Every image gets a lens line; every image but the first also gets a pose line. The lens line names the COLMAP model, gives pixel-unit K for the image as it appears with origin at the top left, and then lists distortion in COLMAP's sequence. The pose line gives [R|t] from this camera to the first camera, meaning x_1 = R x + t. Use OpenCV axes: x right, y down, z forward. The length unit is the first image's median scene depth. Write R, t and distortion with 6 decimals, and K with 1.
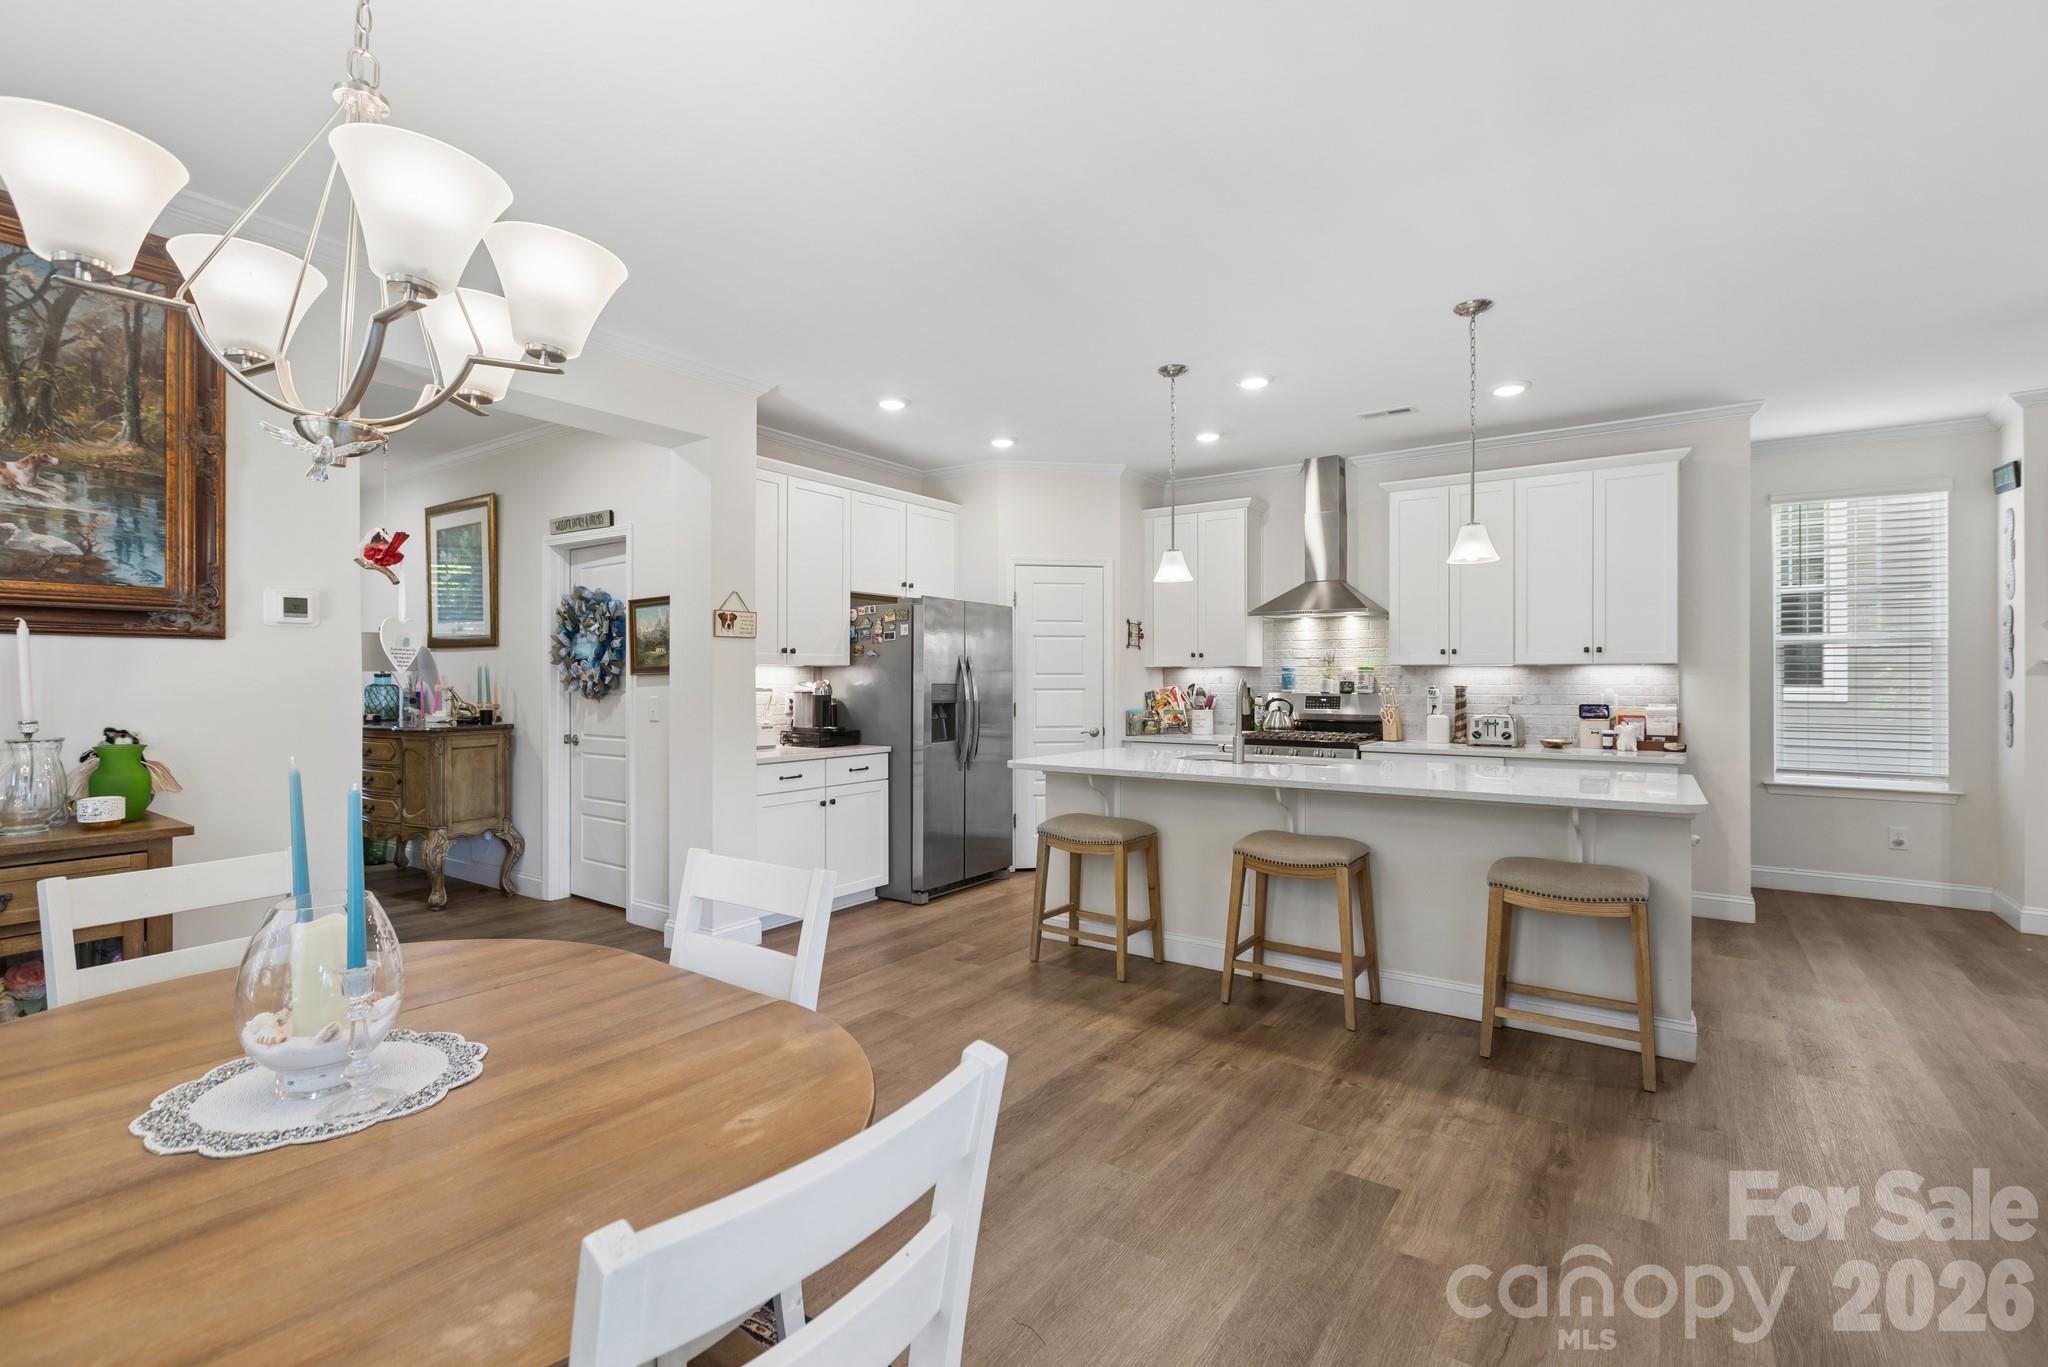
lens RADIAL K [[922.0, 0, 1019.5], [0, 922.0, 673.7], [0, 0, 1]] dist [0.003391, -0.001153]
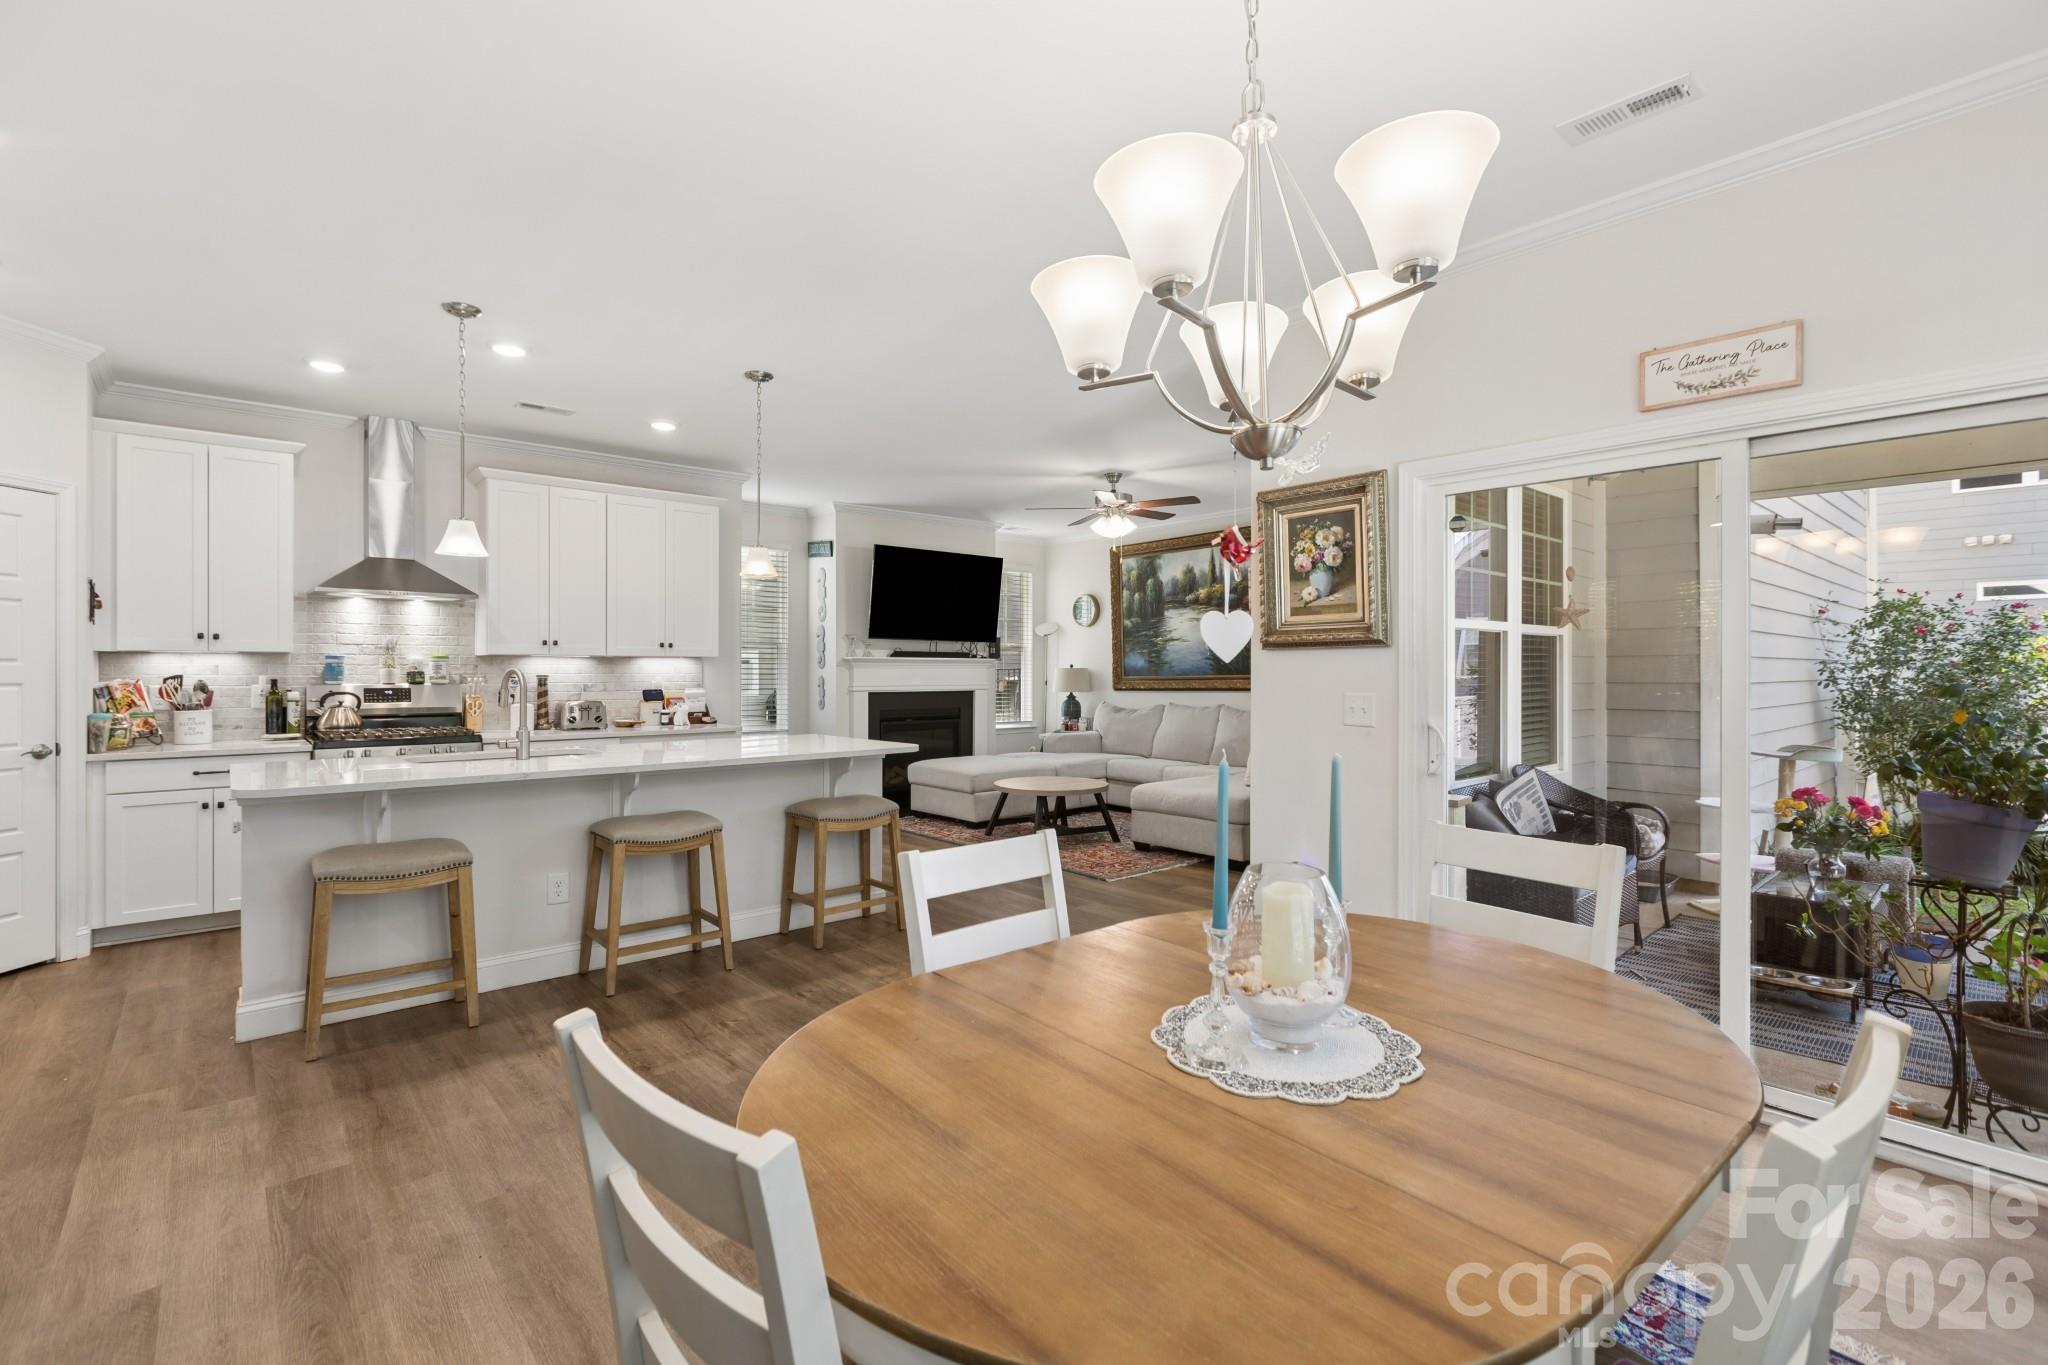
lens RADIAL K [[922.0, 0, 990.7], [0, 922.0, 663.6], [0, 0, 1]] dist [0.003391, -0.001153]
pose [[0.258446, 0.006116, 0.966006, -0.447192], [-0.005746, 0.999972, -0.004793, 0.002106], [-0.966009, -0.004312, 0.258474, 0.249582]]
